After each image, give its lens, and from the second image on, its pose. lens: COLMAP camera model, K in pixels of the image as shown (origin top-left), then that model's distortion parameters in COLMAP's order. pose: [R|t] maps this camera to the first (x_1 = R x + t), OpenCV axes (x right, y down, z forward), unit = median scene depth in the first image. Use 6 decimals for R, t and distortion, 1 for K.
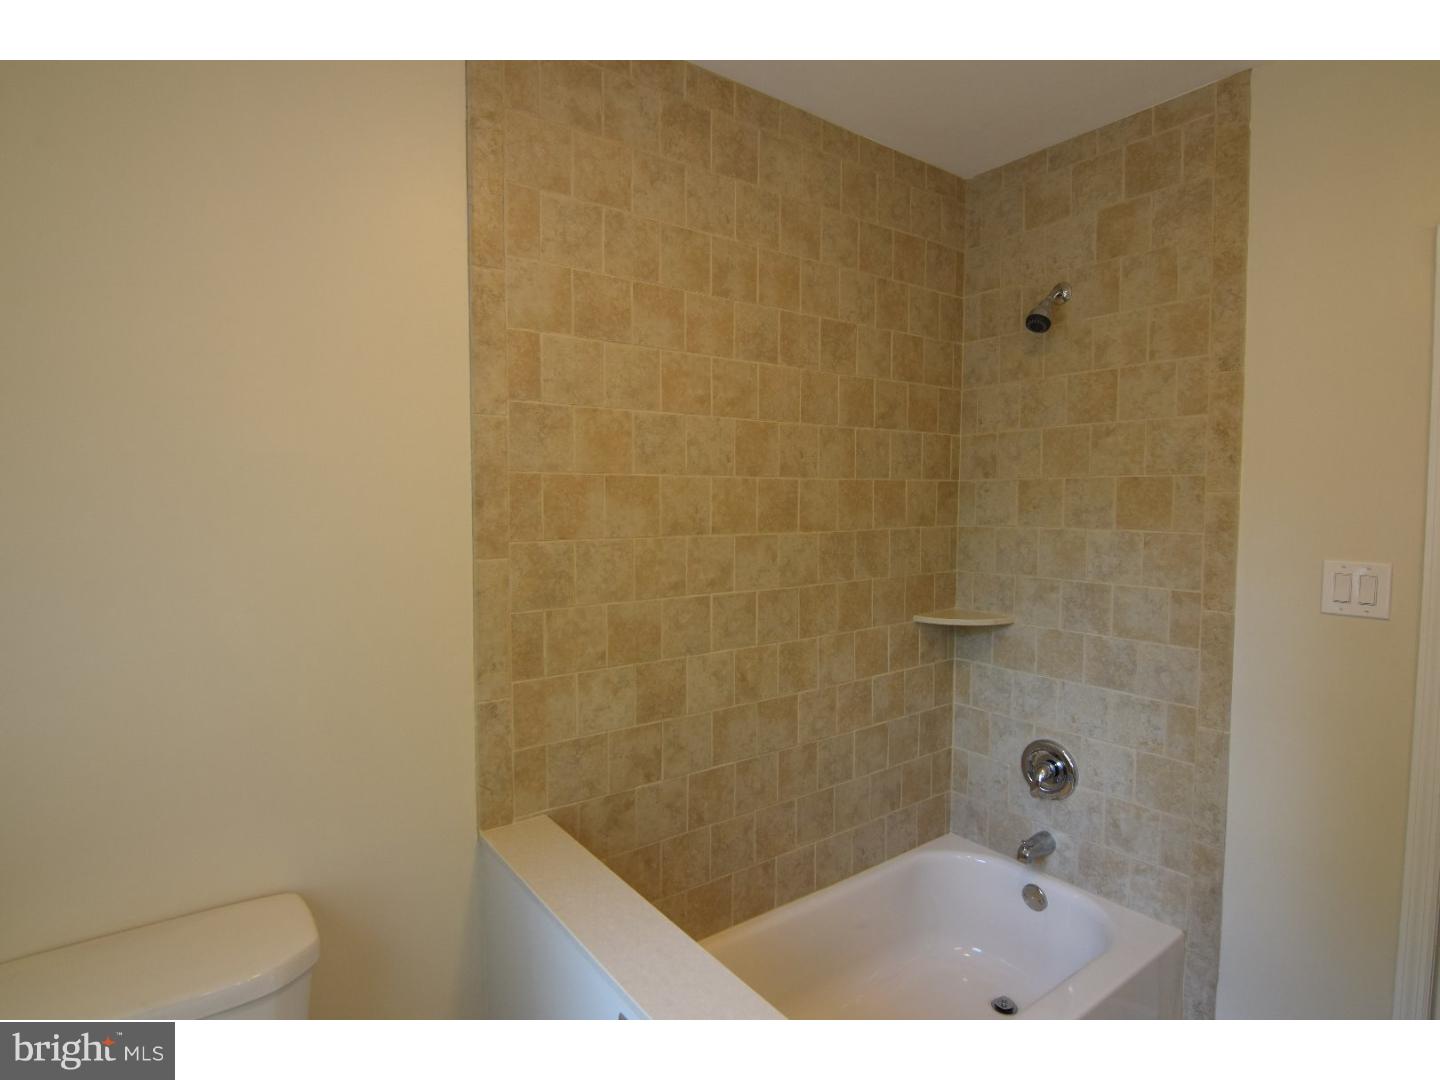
lens RADIAL K [[747.0, 0, 720.0], [0, 747.0, 540.0], [0, 0, 1]] dist [-0.001508, -0.000180]
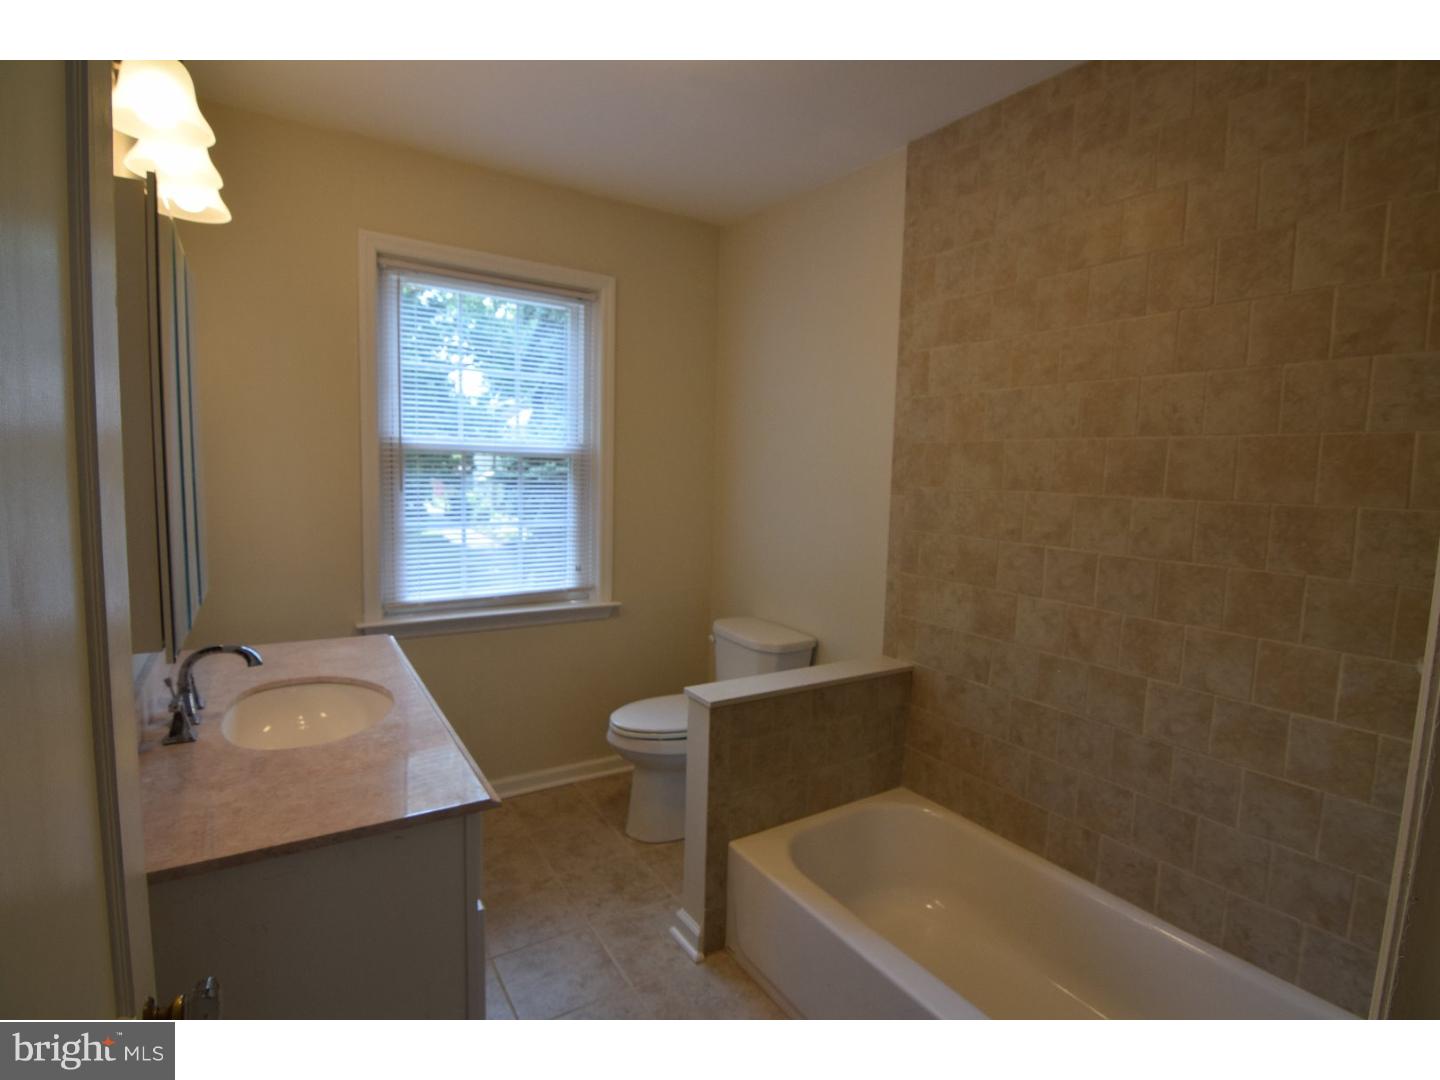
lens RADIAL K [[703.7, 0, 720.0], [0, 703.7, 540.0], [0, 0, 1]] dist [-0.001503, -0.010790]
pose [[-0.054707, 0.099587, -0.993524, 1.075096], [-0.084404, 0.990991, 0.103981, -0.004082], [0.994929, 0.089546, -0.045809, 0.578935]]
